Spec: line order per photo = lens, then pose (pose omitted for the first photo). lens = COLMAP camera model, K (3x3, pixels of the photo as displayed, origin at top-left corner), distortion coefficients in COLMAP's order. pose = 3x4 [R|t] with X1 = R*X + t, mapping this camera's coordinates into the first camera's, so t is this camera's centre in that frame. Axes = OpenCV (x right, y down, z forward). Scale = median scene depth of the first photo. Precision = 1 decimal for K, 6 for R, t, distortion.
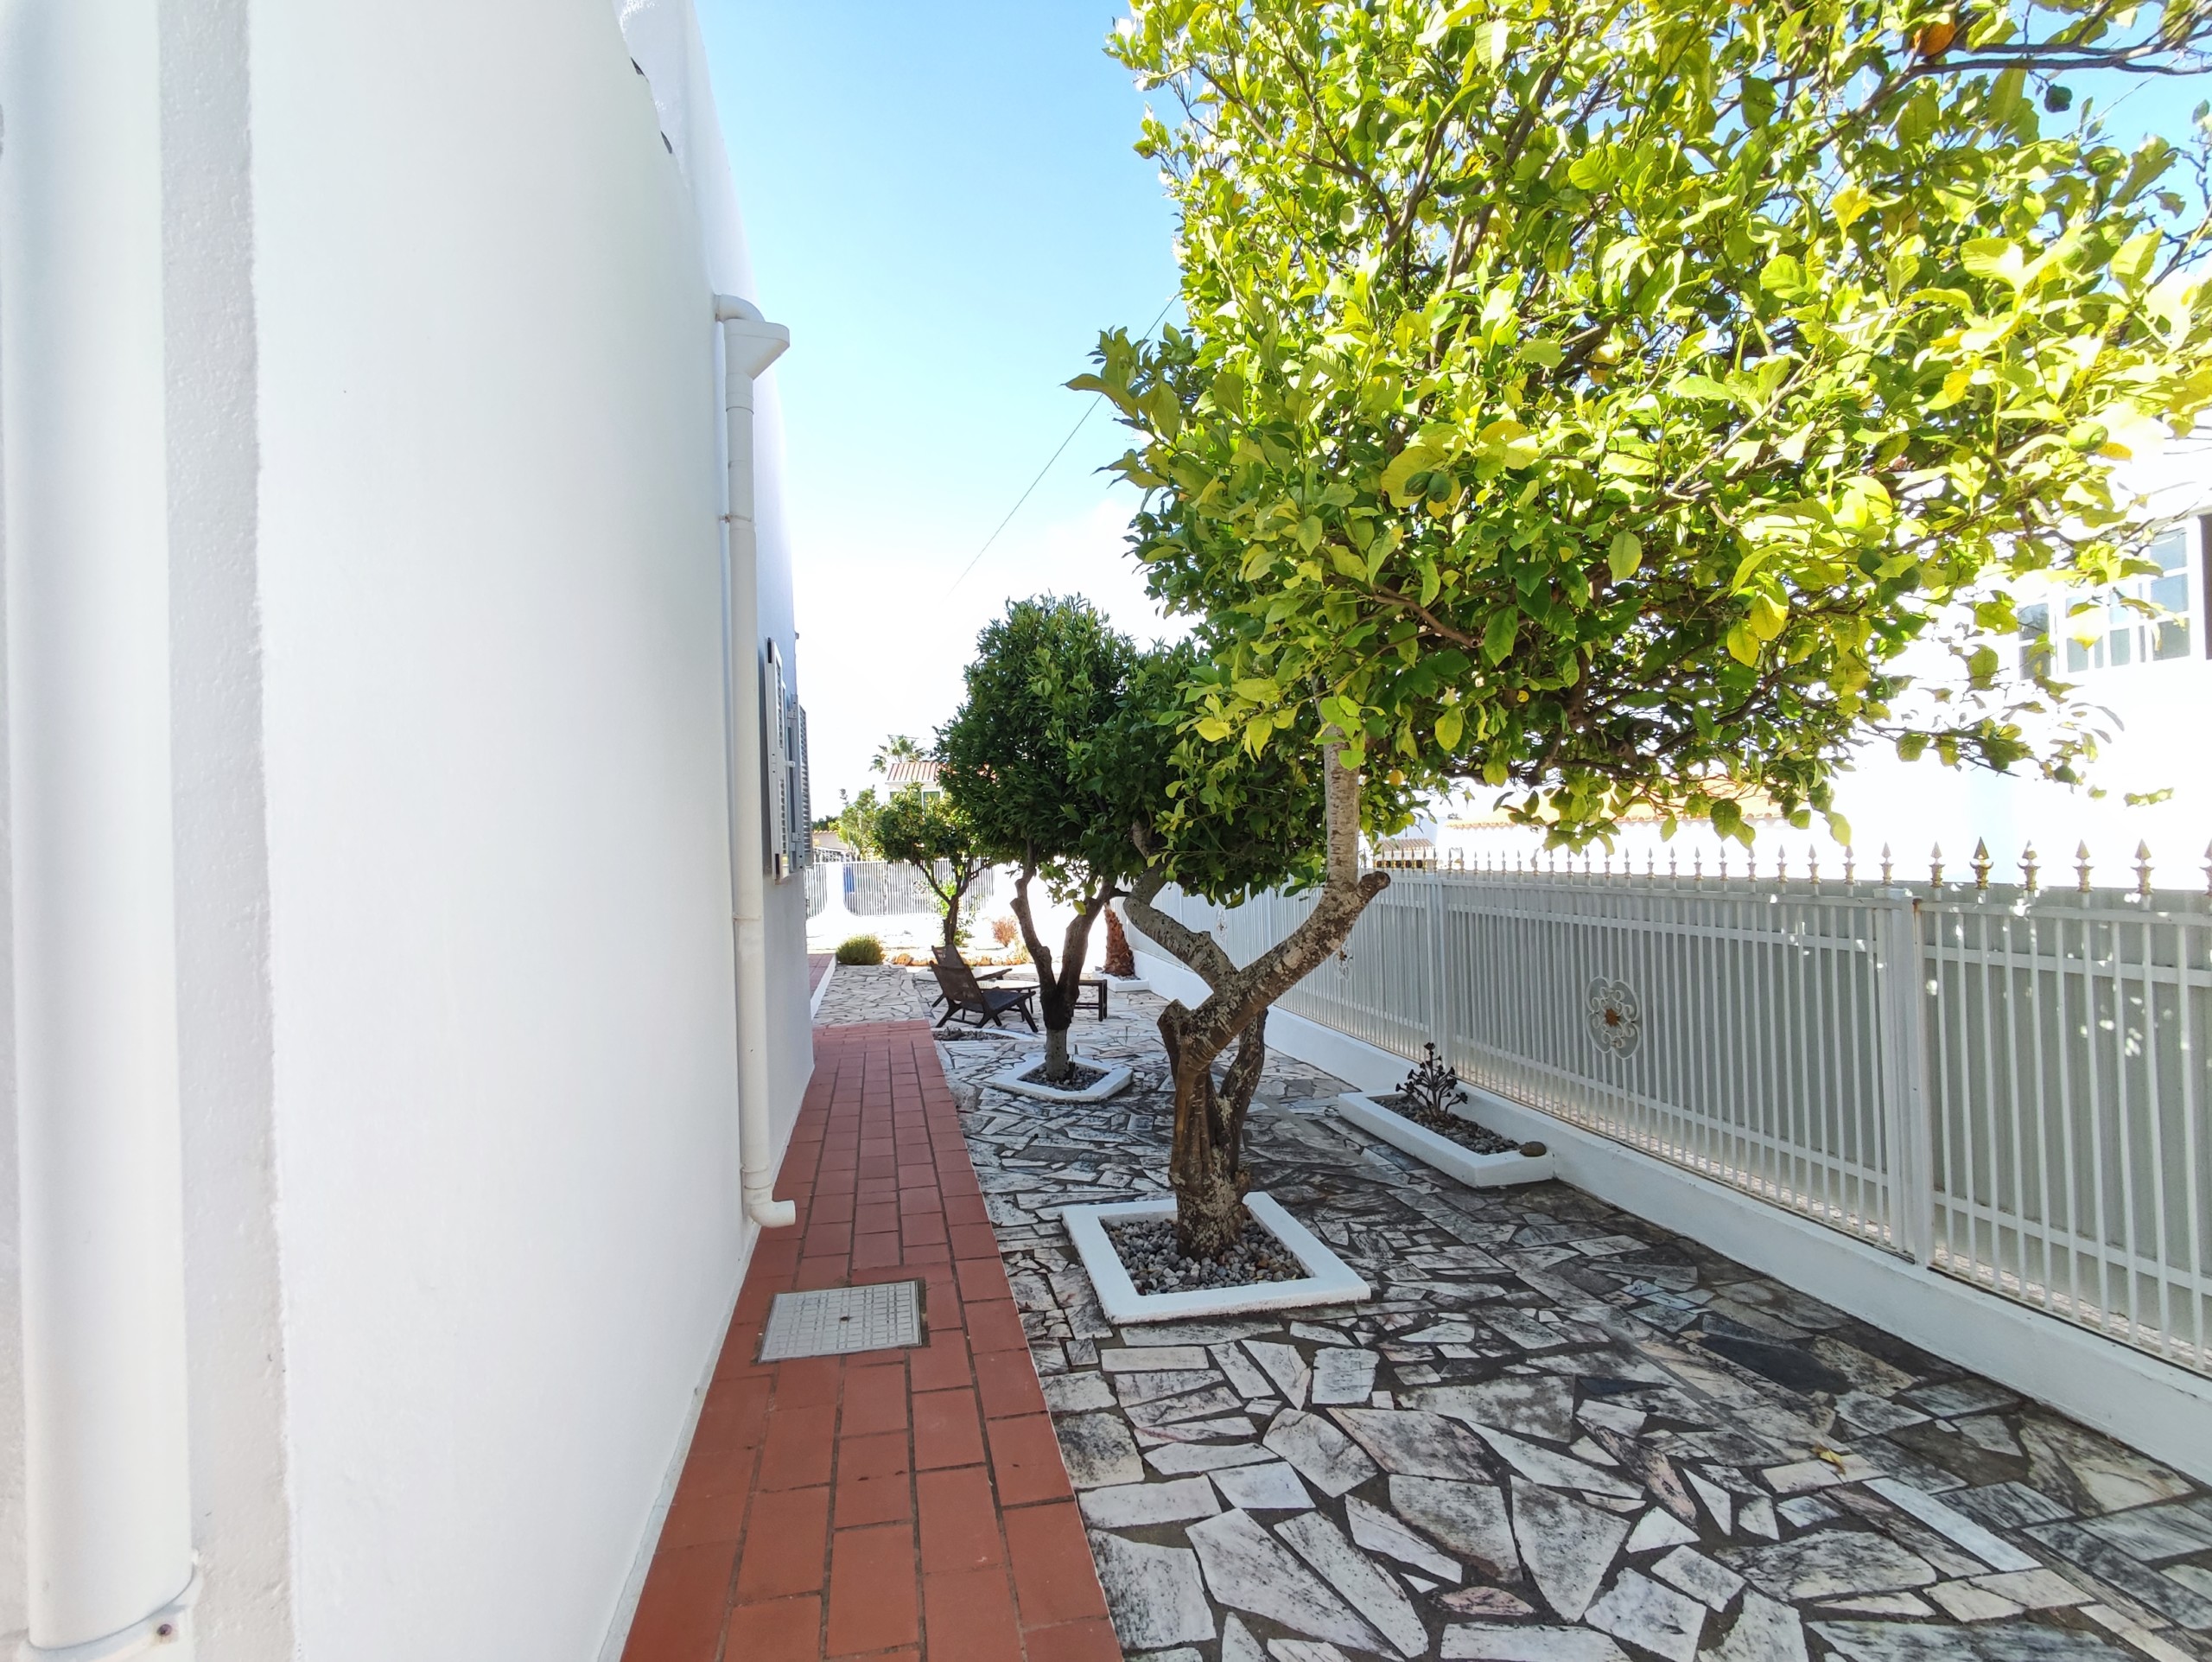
lens RADIAL K [[1007.9, 0, 1095.7], [0, 1007.9, 841.5], [0, 0, 1]] dist [-0.002759, -0.000994]
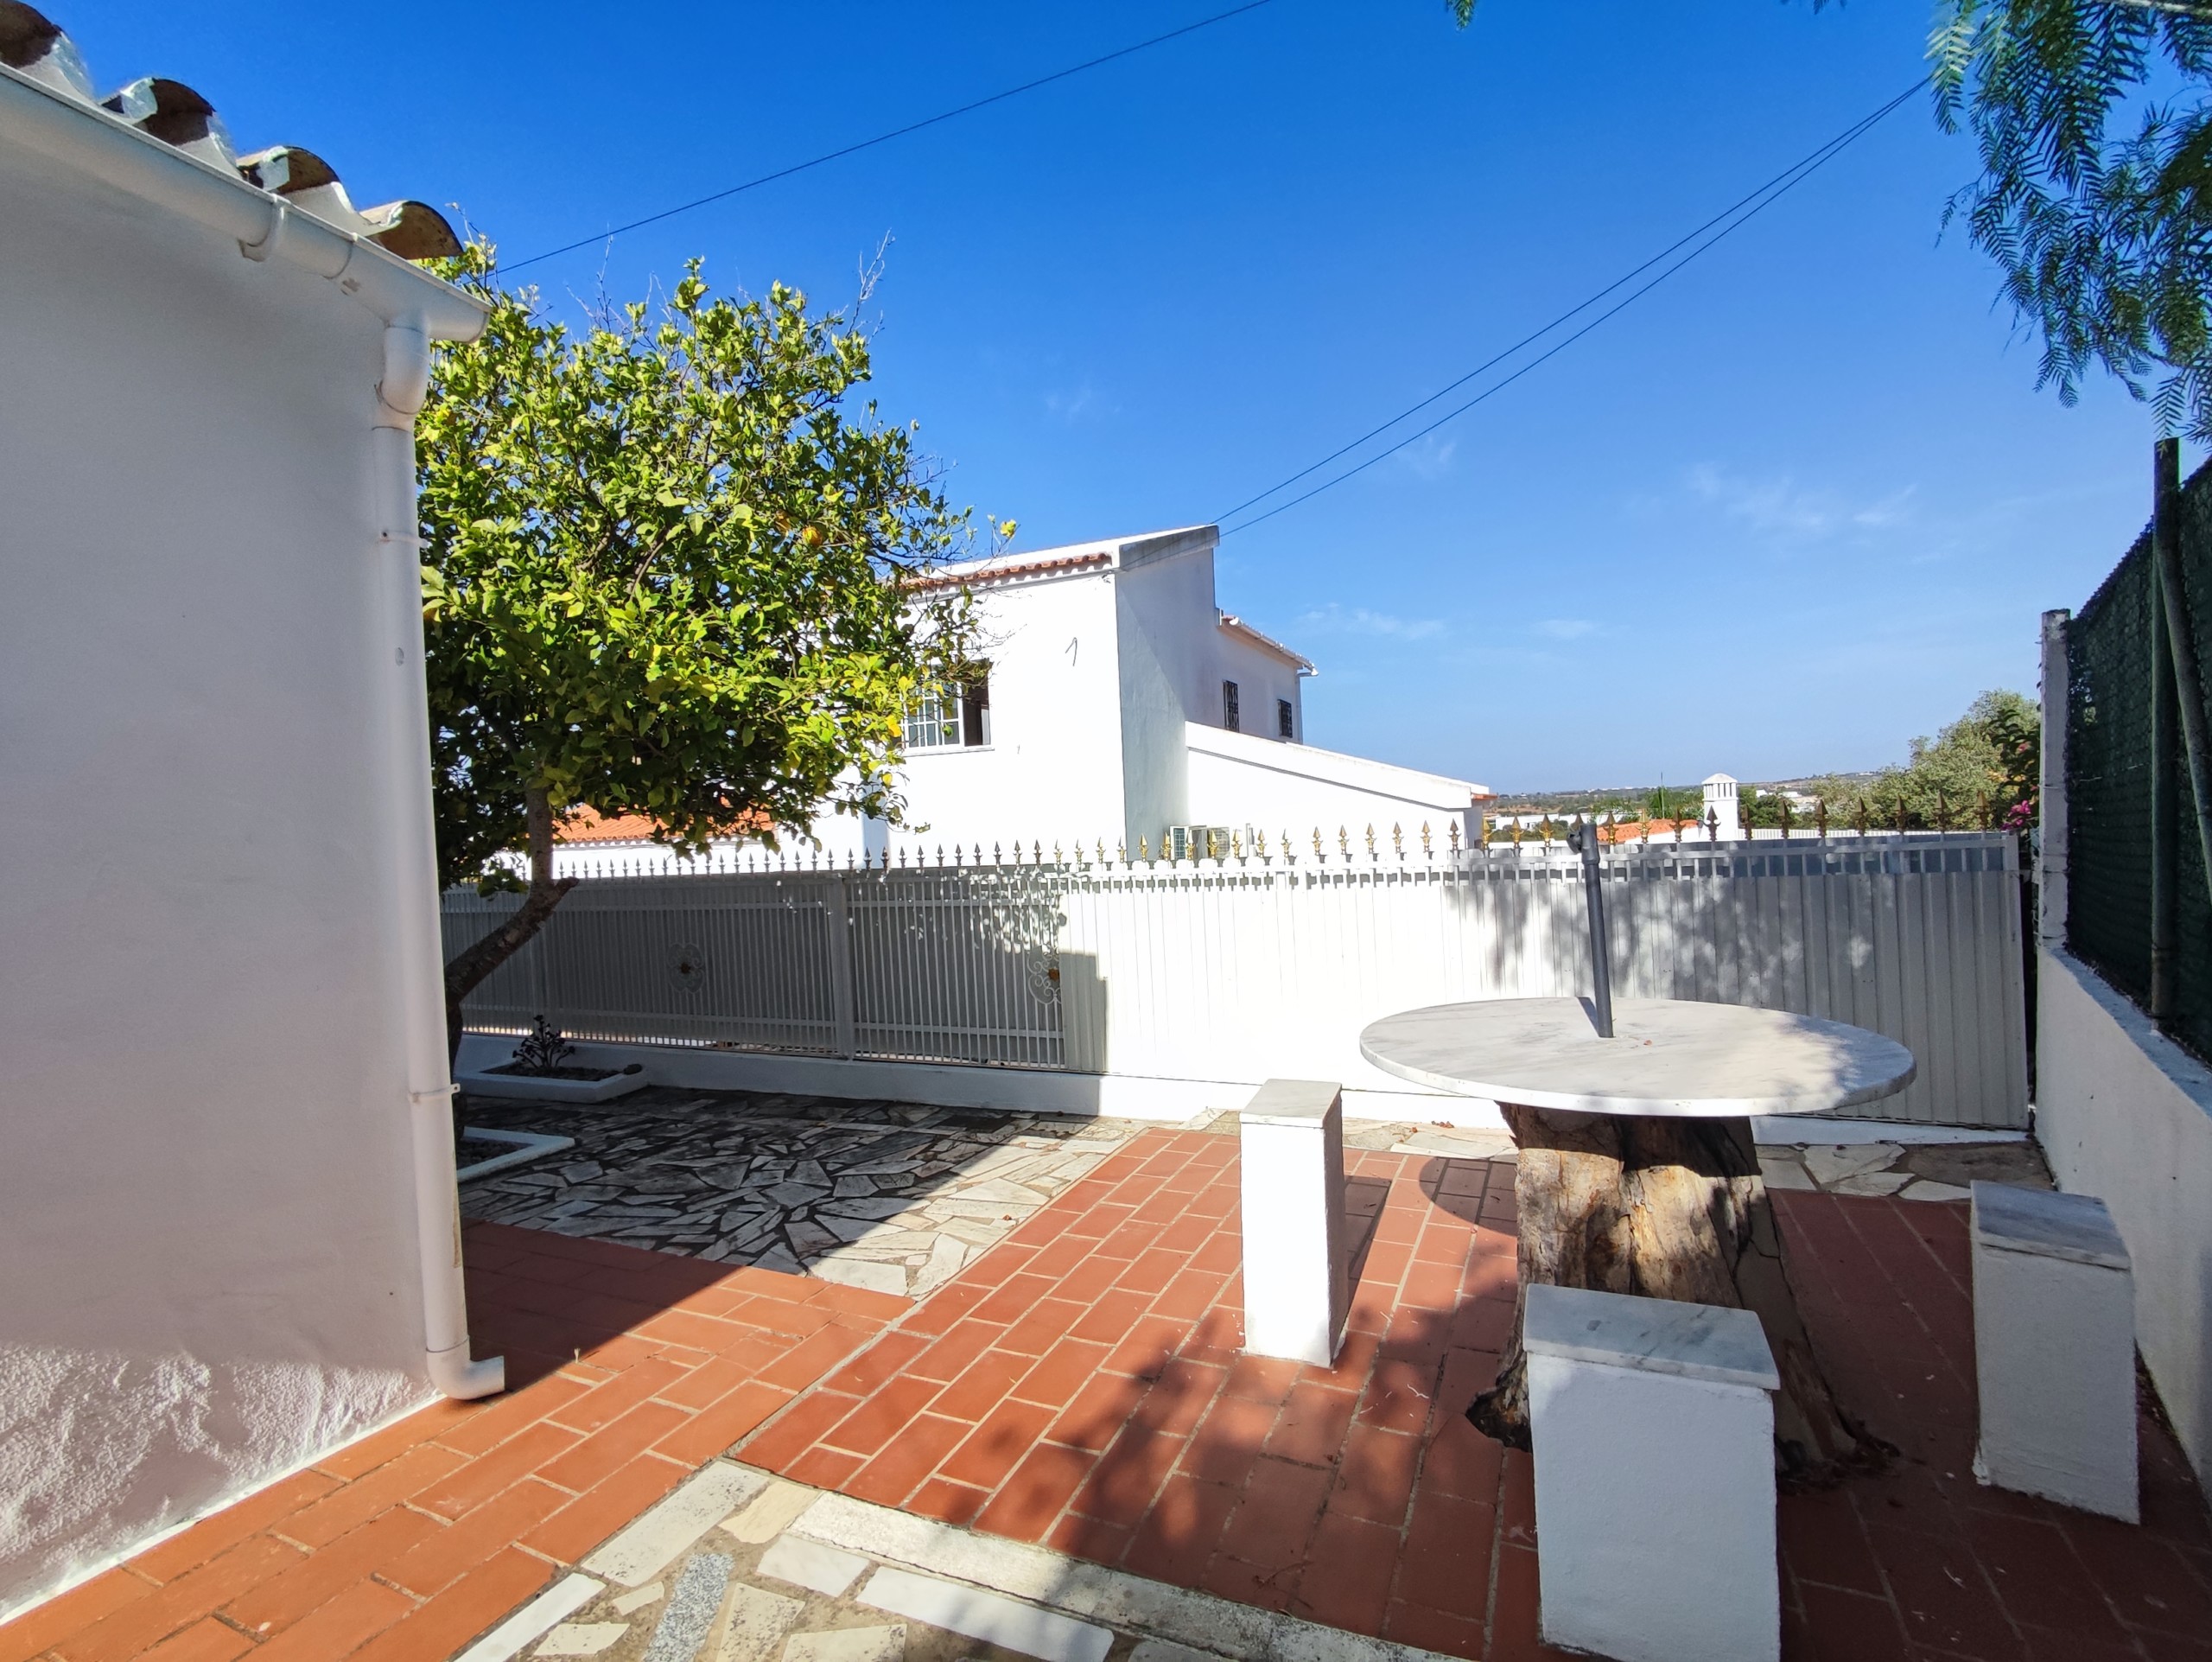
lens RADIAL K [[1007.9, 0, 1105.8], [0, 1007.9, 841.1], [0, 0, 1]] dist [-0.002759, -0.000994]
pose [[0.584390, -0.014971, 0.811335, -0.609278], [0.026354, 0.999653, -0.000536, -0.002086], [-0.811045, 0.021695, 0.584581, -0.722276]]
